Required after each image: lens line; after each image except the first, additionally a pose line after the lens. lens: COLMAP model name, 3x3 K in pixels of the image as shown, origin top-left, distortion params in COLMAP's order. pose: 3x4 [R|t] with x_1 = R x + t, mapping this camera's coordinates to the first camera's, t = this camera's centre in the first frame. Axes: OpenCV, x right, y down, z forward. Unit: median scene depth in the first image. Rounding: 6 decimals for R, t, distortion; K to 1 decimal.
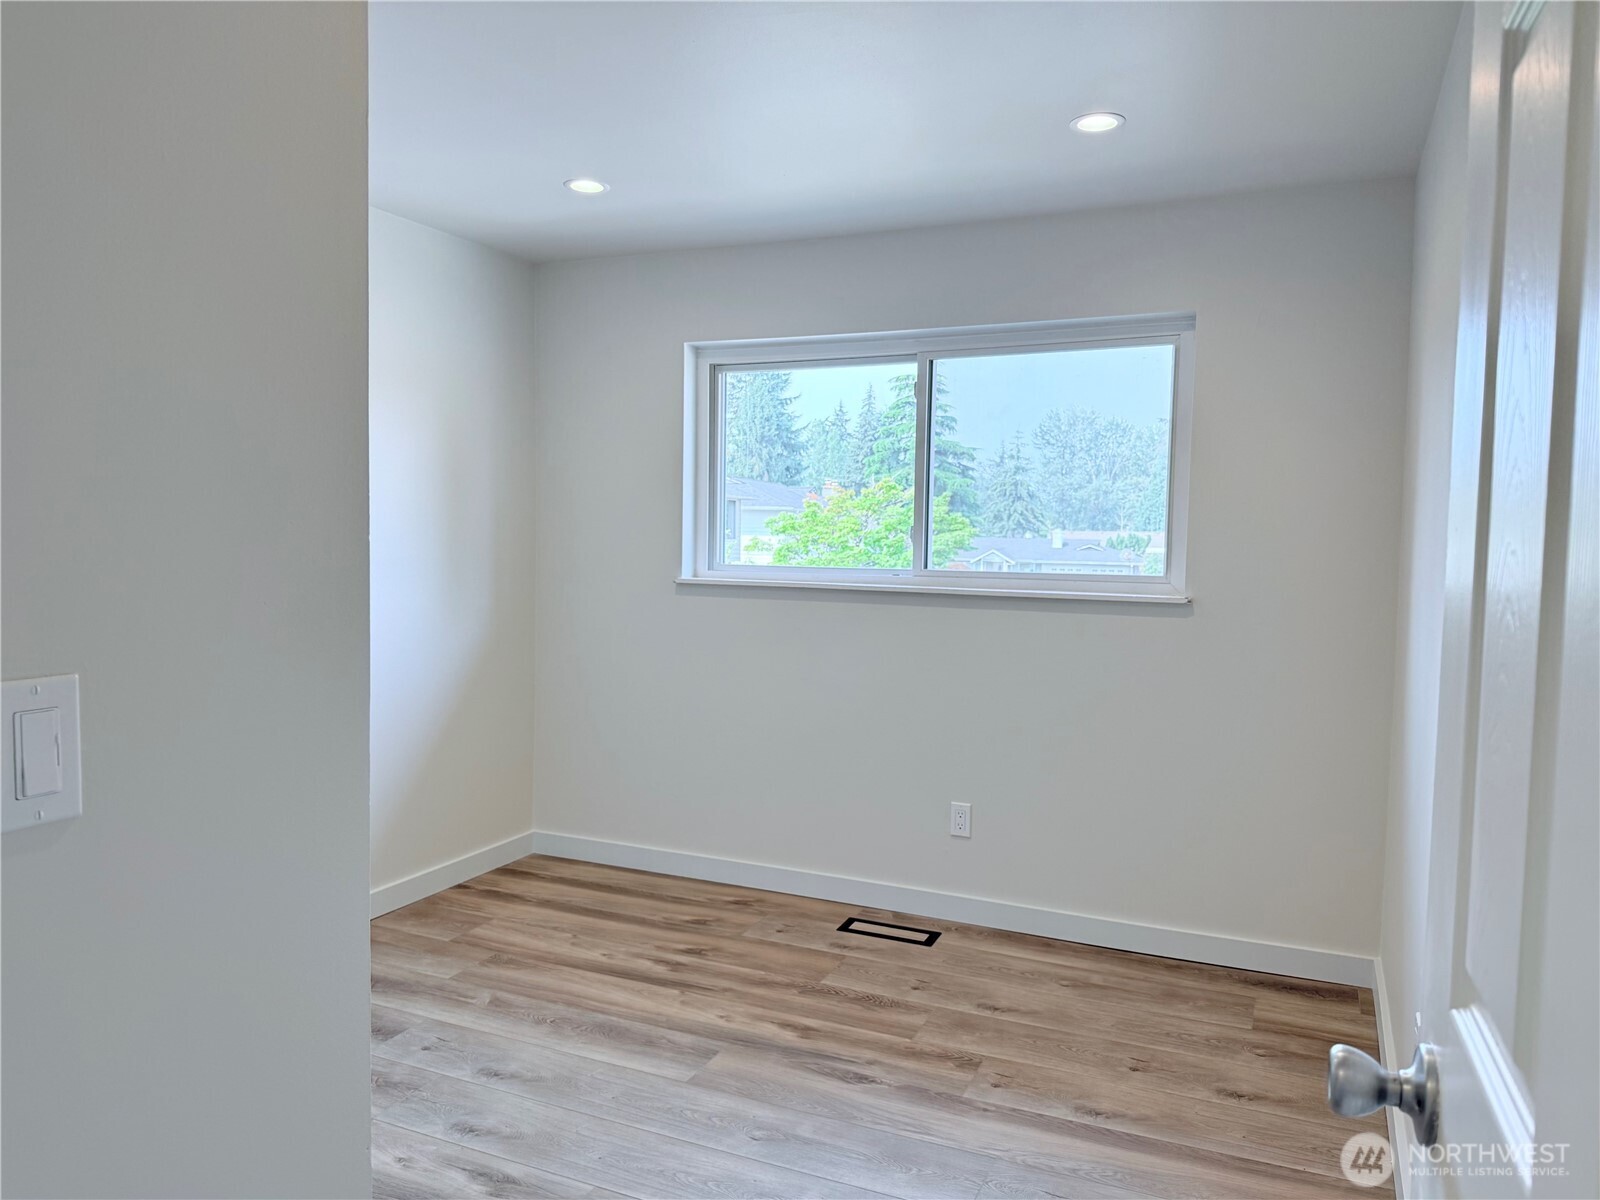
lens RADIAL K [[1103.6, 0, 809.9], [0, 1103.6, 593.8], [0, 0, 1]] dist [0.008279, 0.000241]
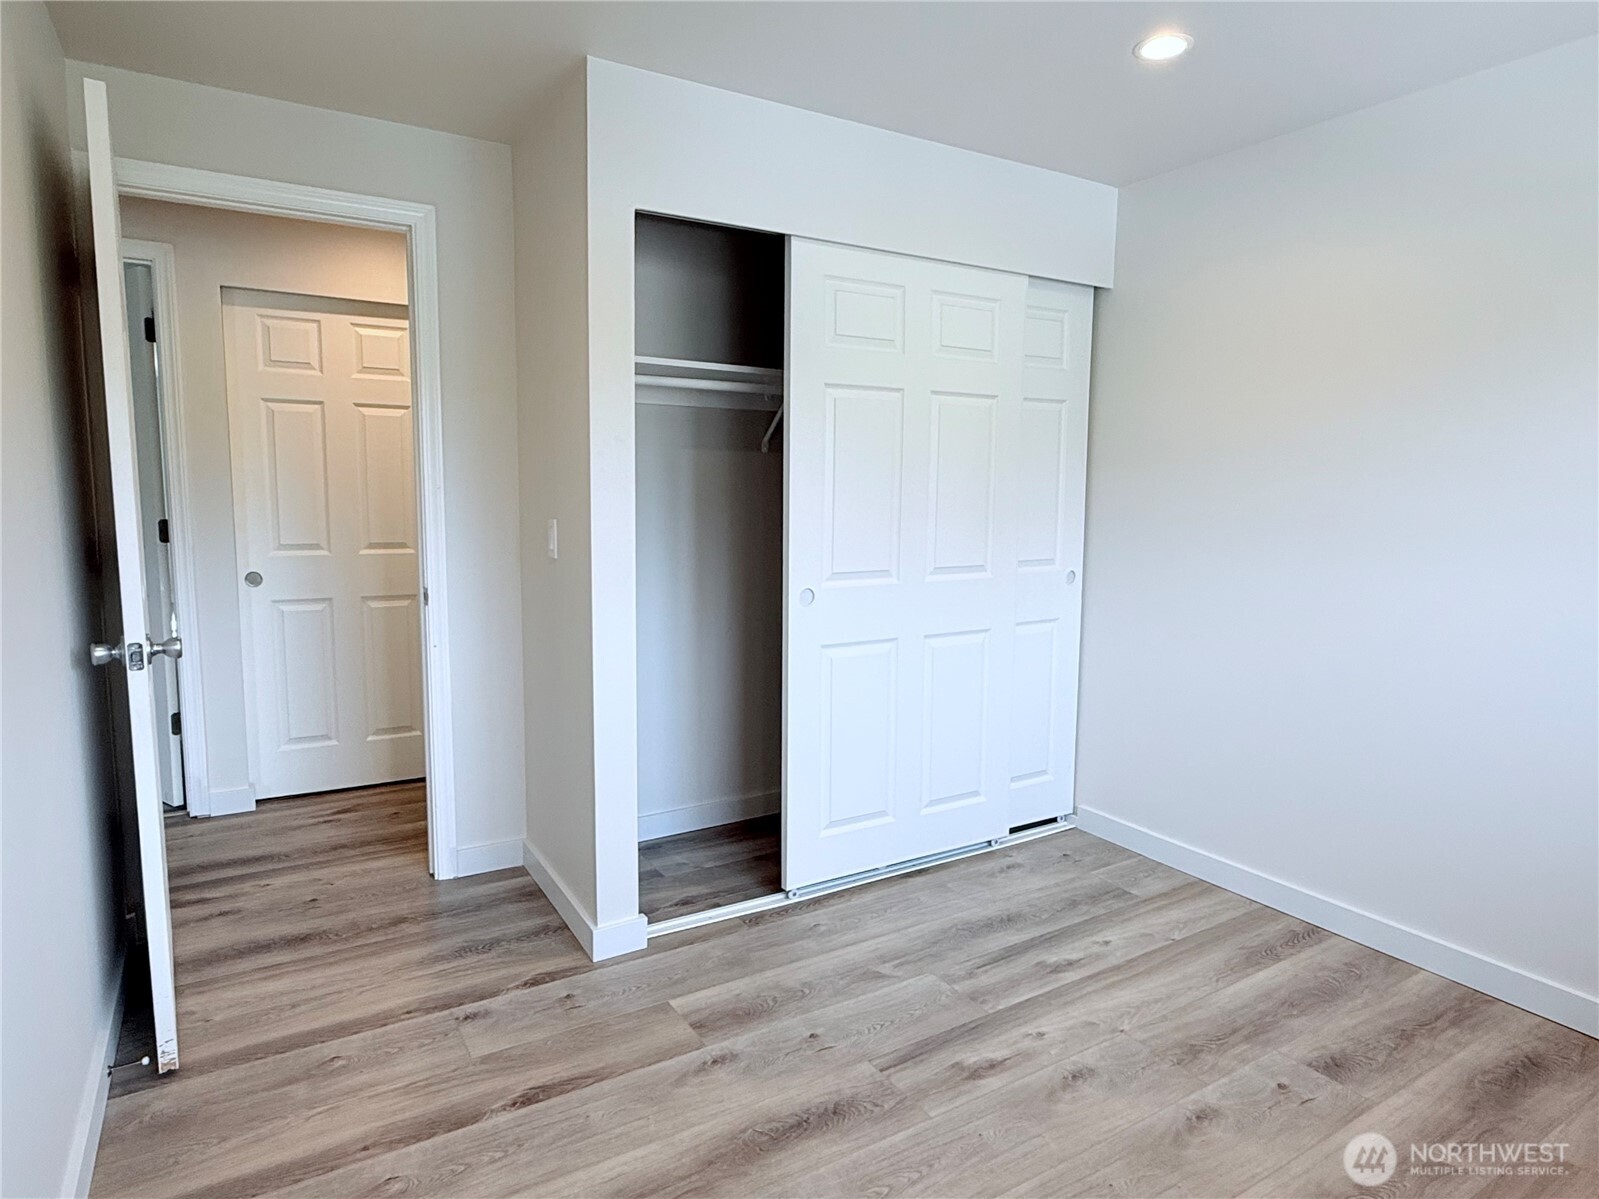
lens RADIAL K [[924.0, 0, 803.4], [0, 924.0, 602.1], [0, 0, 1]] dist [0.004511, 0.000898]
pose [[-0.535010, 0.096998, -0.839259, 0.495406], [-0.069792, 0.984918, 0.158324, -0.062723], [0.841958, 0.143279, -0.520171, 1.153342]]
